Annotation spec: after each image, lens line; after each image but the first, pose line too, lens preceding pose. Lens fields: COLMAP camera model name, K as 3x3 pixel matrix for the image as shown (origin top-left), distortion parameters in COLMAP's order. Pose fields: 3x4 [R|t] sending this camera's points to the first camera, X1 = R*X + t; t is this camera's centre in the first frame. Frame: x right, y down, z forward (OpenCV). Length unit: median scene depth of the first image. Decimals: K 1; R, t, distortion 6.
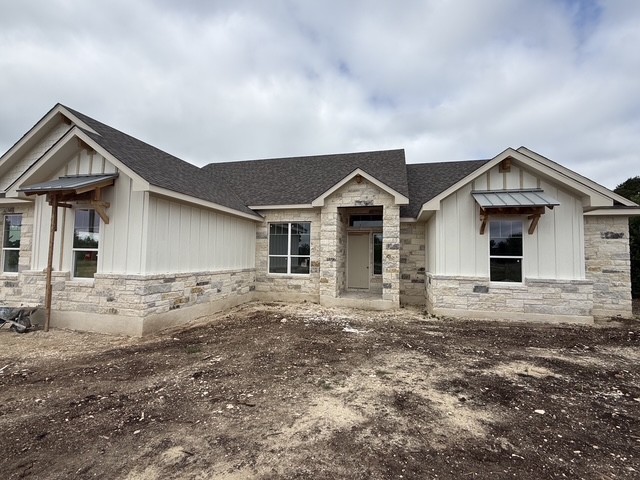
lens RADIAL K [[292.5, 0, 320.0], [0, 292.5, 240.0], [0, 0, 1]] dist [-0.000171, -0.000087]
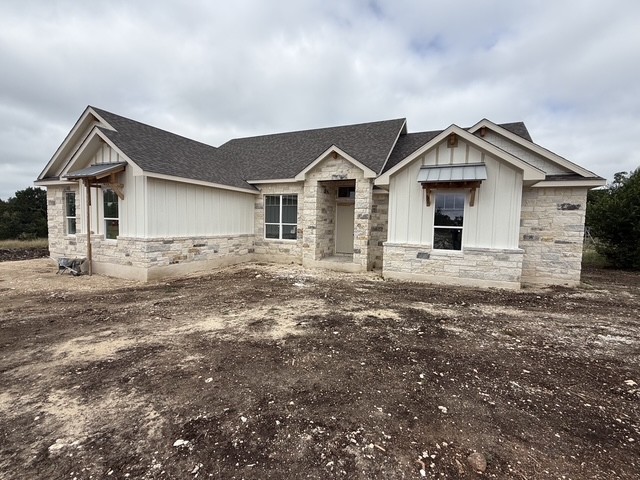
lens RADIAL K [[292.5, 0, 320.0], [0, 292.5, 240.0], [0, 0, 1]] dist [-0.000171, -0.000087]
pose [[0.984775, 0.017842, -0.172917, 0.359045], [0.002052, 0.993457, 0.114191, -0.020655], [0.173822, -0.112807, 0.978295, -0.163071]]
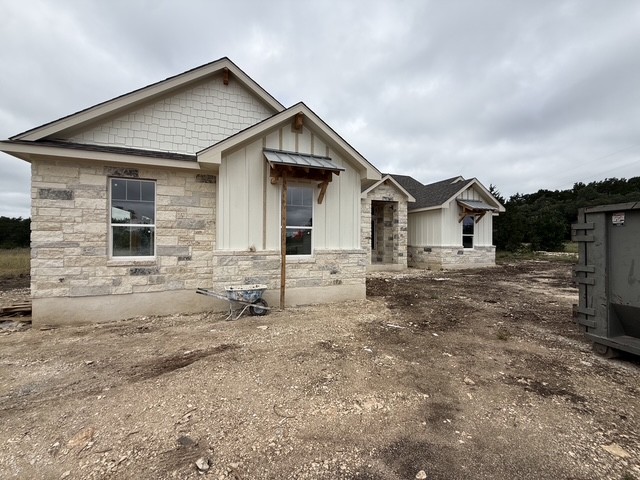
lens RADIAL K [[254.2, 0, 318.5], [0, 254.2, 239.8], [0, 0, 1]] dist [-0.000396, 0.000057]
pose [[0.819777, -0.011152, 0.572574, -1.121413], [-0.021853, 0.998473, 0.050735, 0.026139], [-0.572266, -0.054103, 0.818282, 0.205777]]
